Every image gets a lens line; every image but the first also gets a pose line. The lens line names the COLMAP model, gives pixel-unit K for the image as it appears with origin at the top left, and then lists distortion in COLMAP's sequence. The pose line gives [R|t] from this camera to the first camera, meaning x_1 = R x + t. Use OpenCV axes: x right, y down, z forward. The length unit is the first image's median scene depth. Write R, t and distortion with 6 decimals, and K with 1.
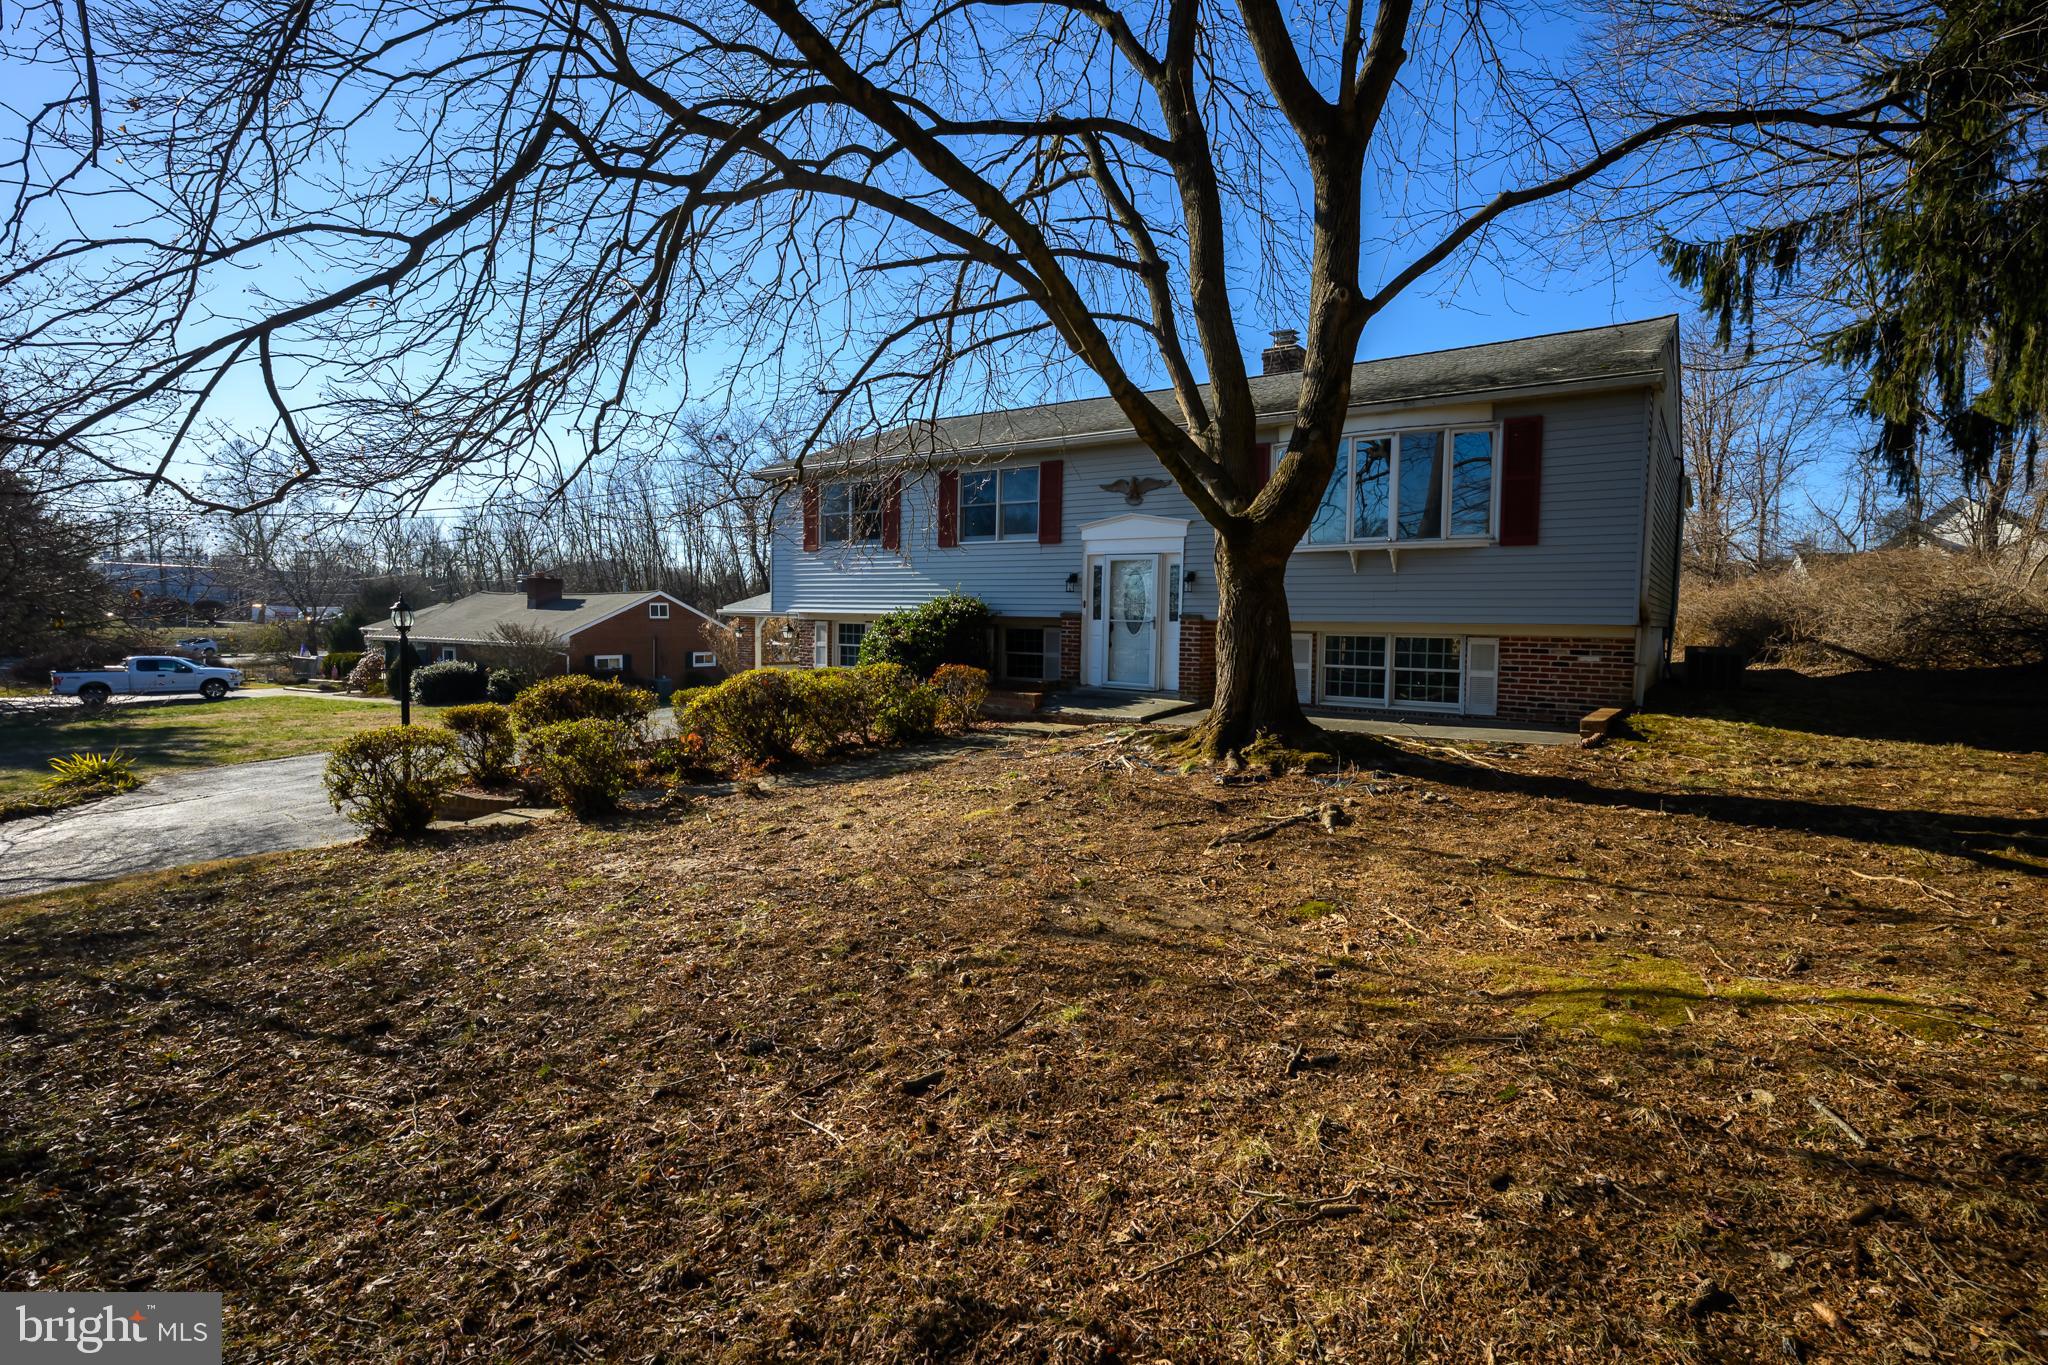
lens RADIAL K [[909.0, 0, 1024.0], [0, 909.0, 682.5], [0, 0, 1]] dist [-0.000029, 0.000152]
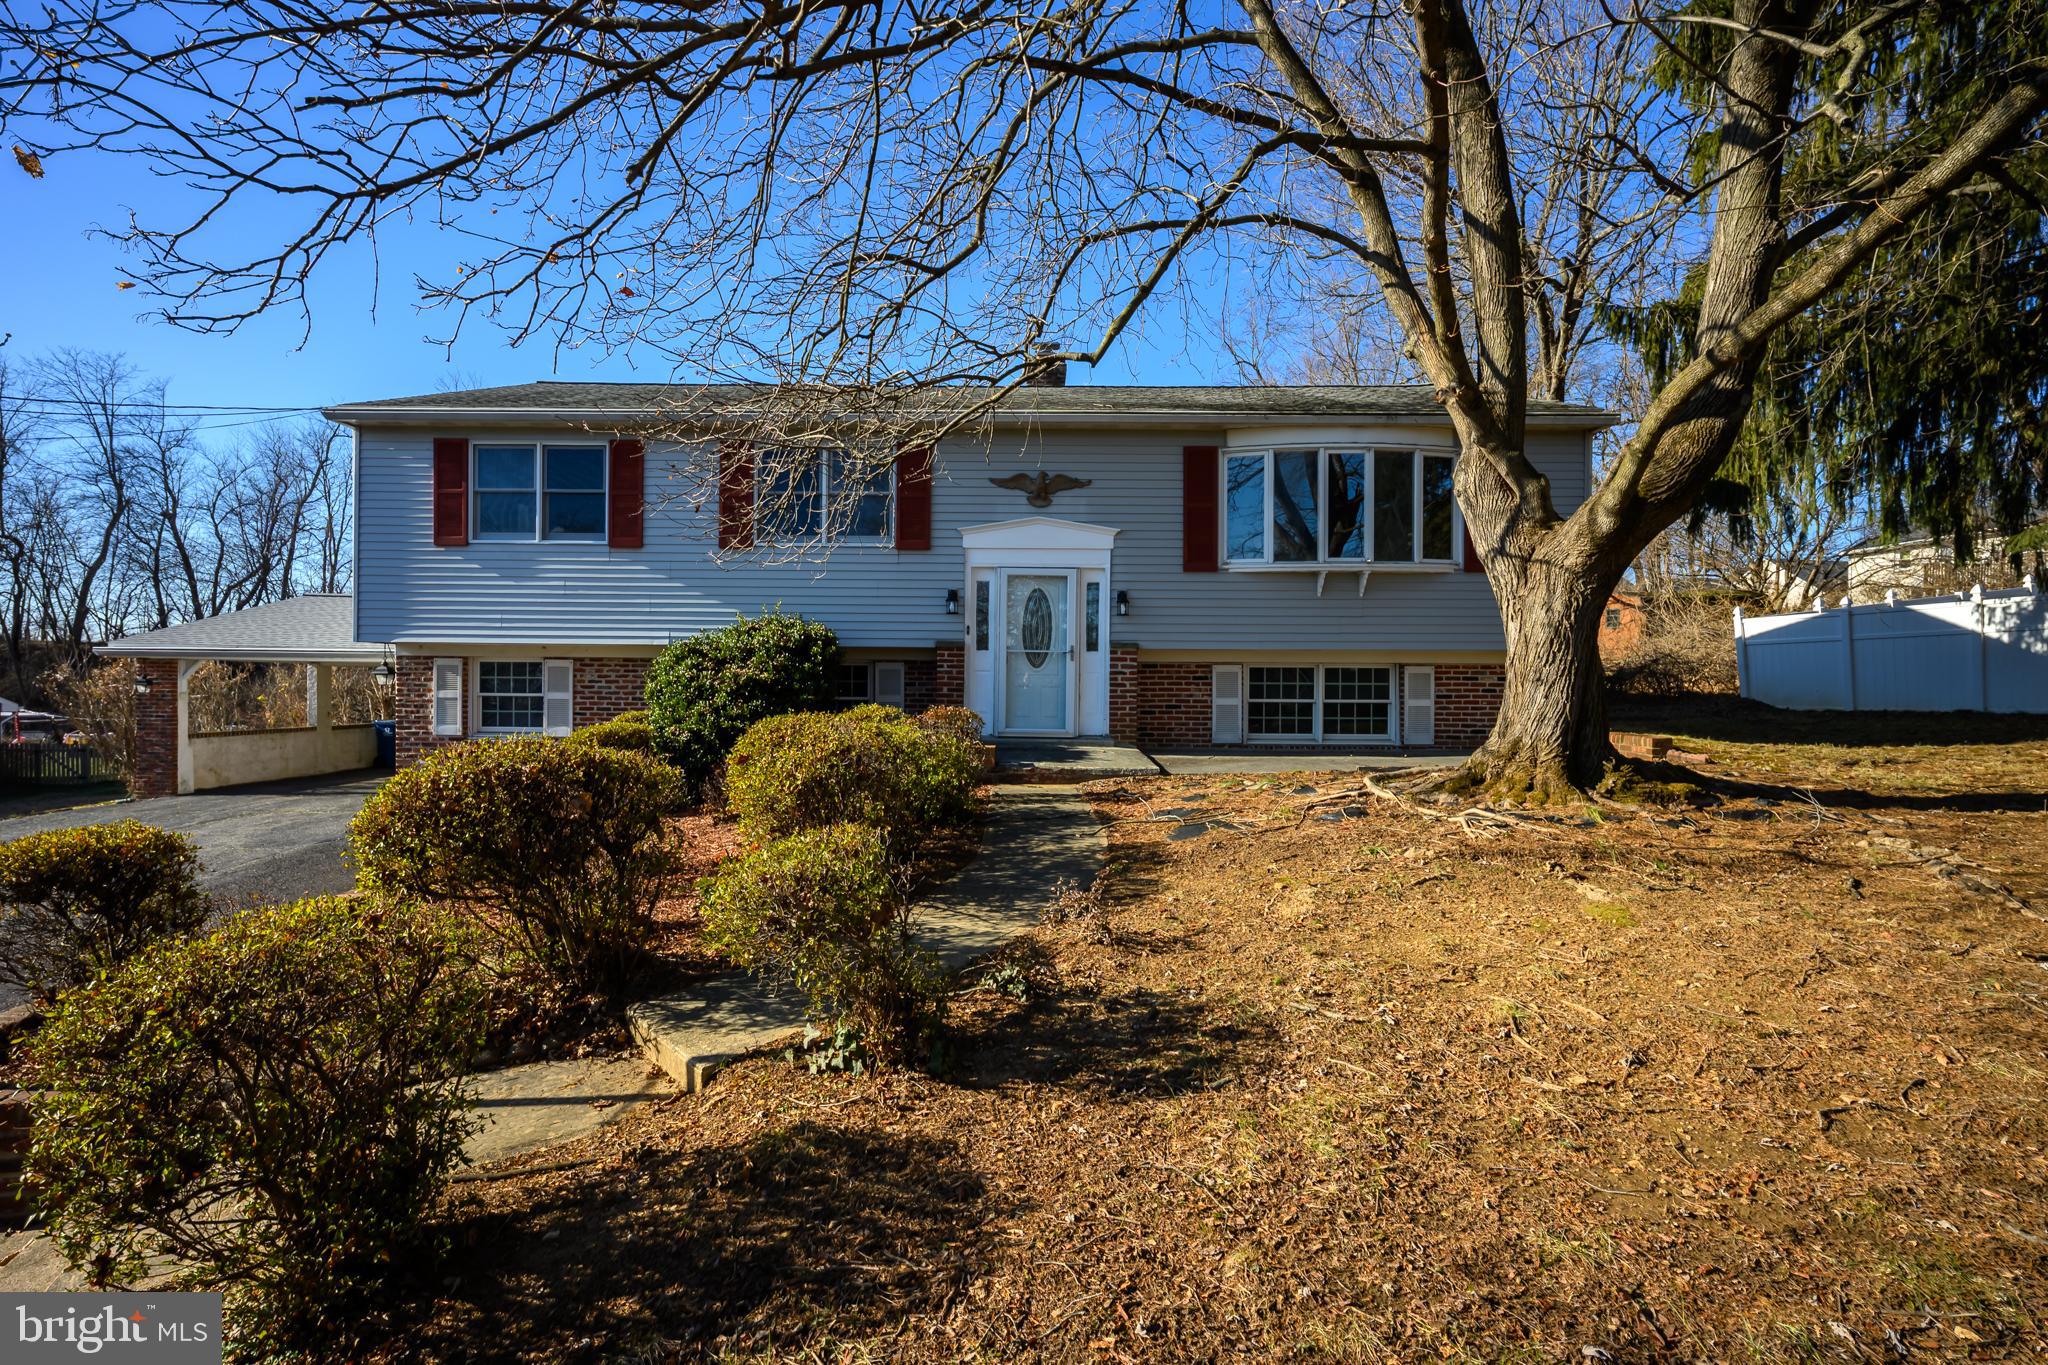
lens RADIAL K [[942.3, 0, 1024.0], [0, 942.3, 682.5], [0, 0, 1]] dist [-0.000193, -0.000004]
pose [[0.833701, -0.008793, 0.552147, -0.357389], [0.044267, 0.997720, -0.050951, 0.001424], [-0.550440, 0.066920, 0.832189, 0.330550]]
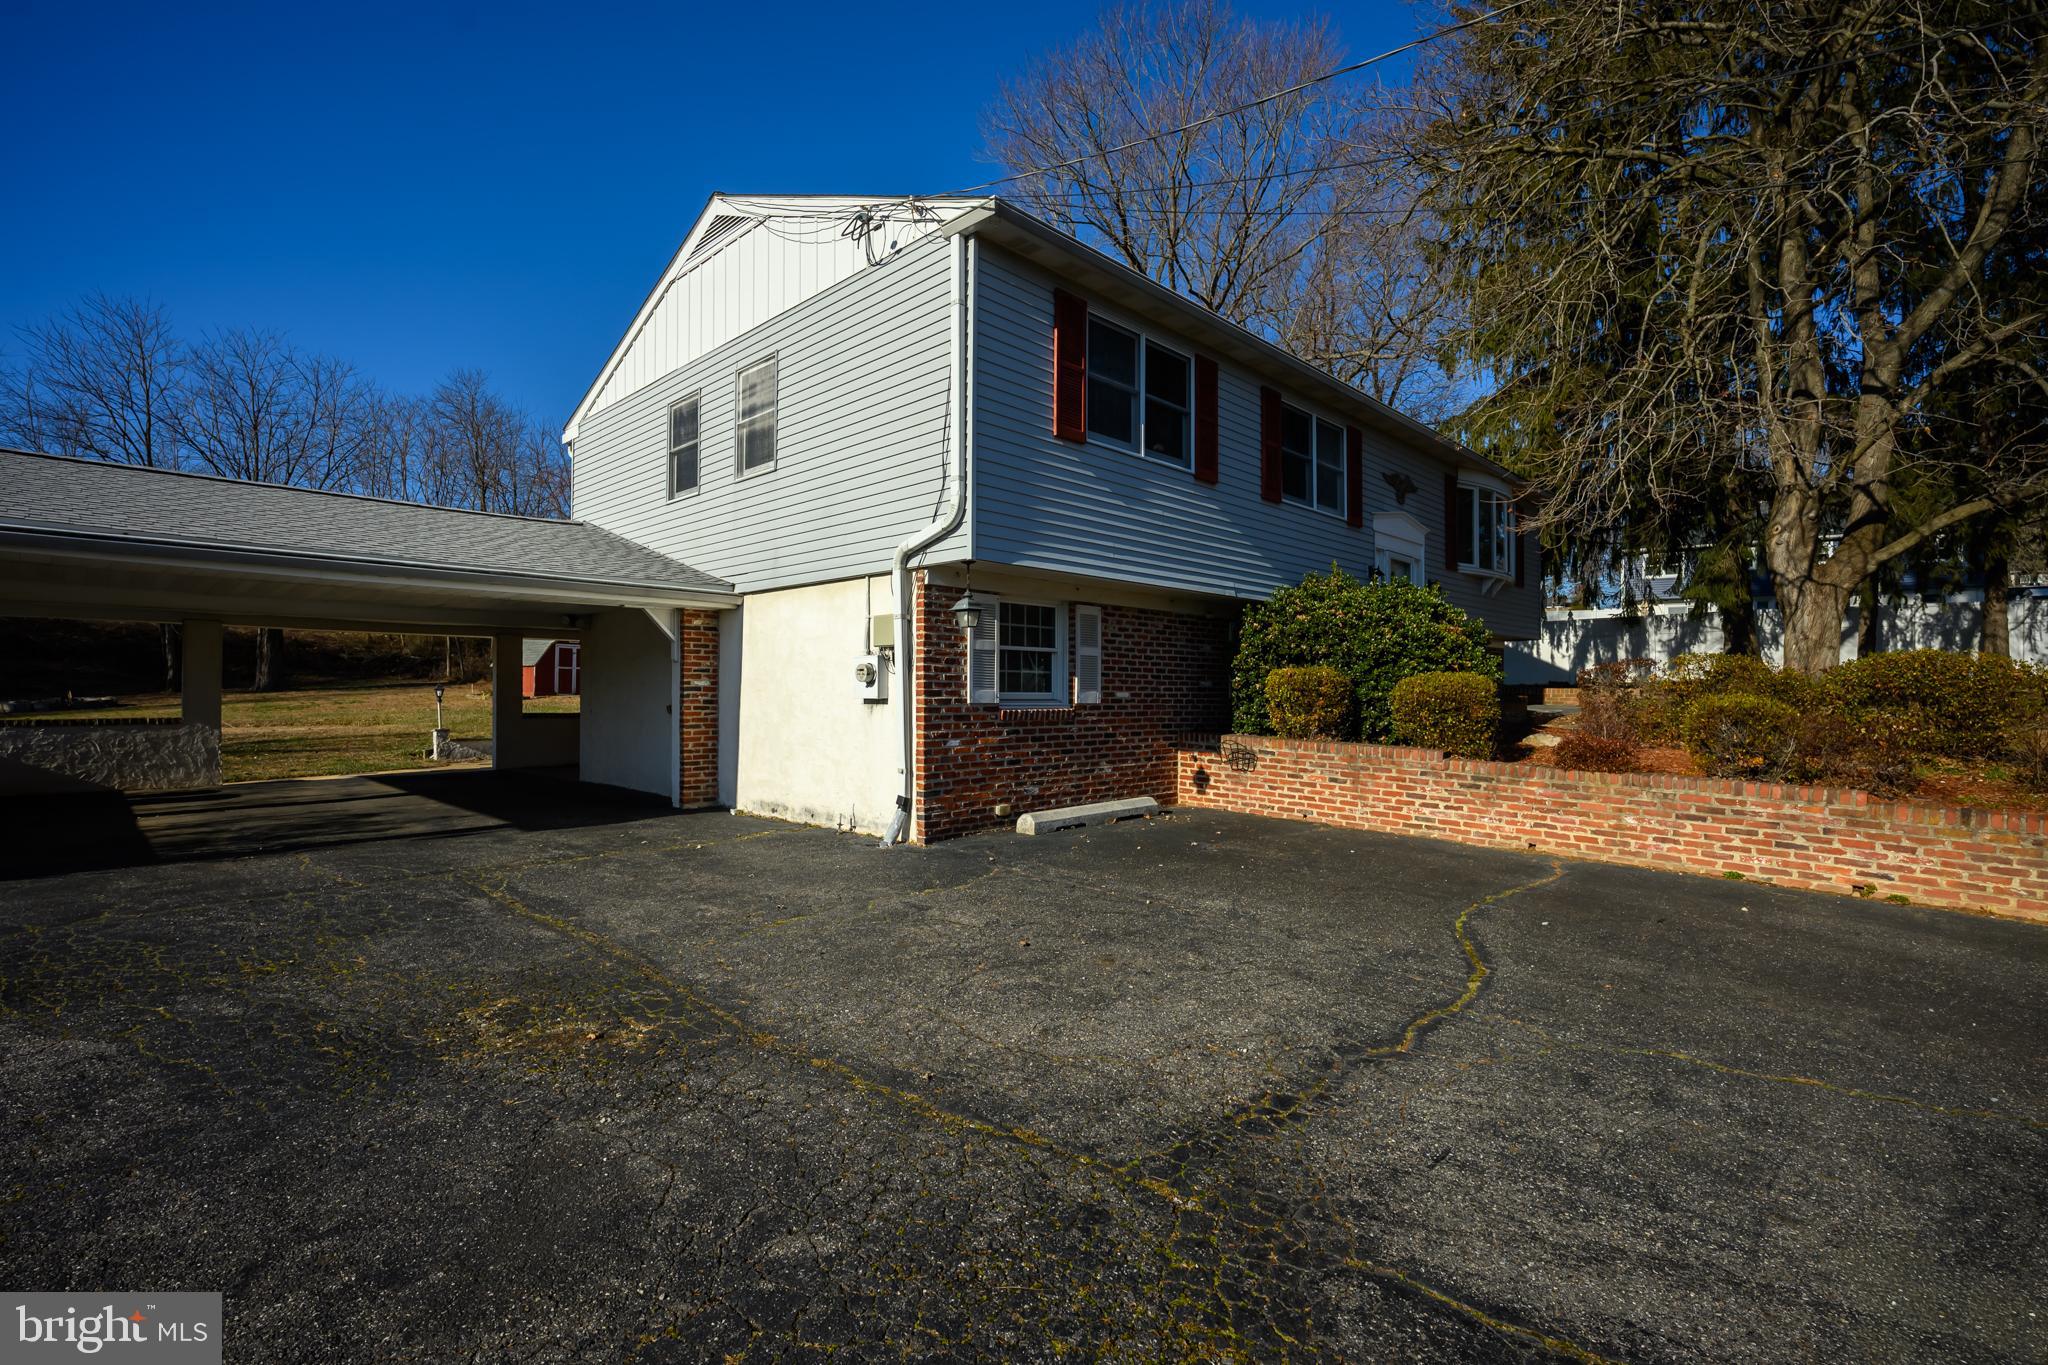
lens RADIAL K [[909.0, 0, 1024.0], [0, 909.0, 682.5], [0, 0, 1]] dist [-0.000029, 0.000152]
pose [[0.182086, -0.008095, 0.983249, -0.944319], [0.066488, 0.997779, -0.004098, -0.029700], [-0.981032, 0.066121, 0.182219, 1.291170]]
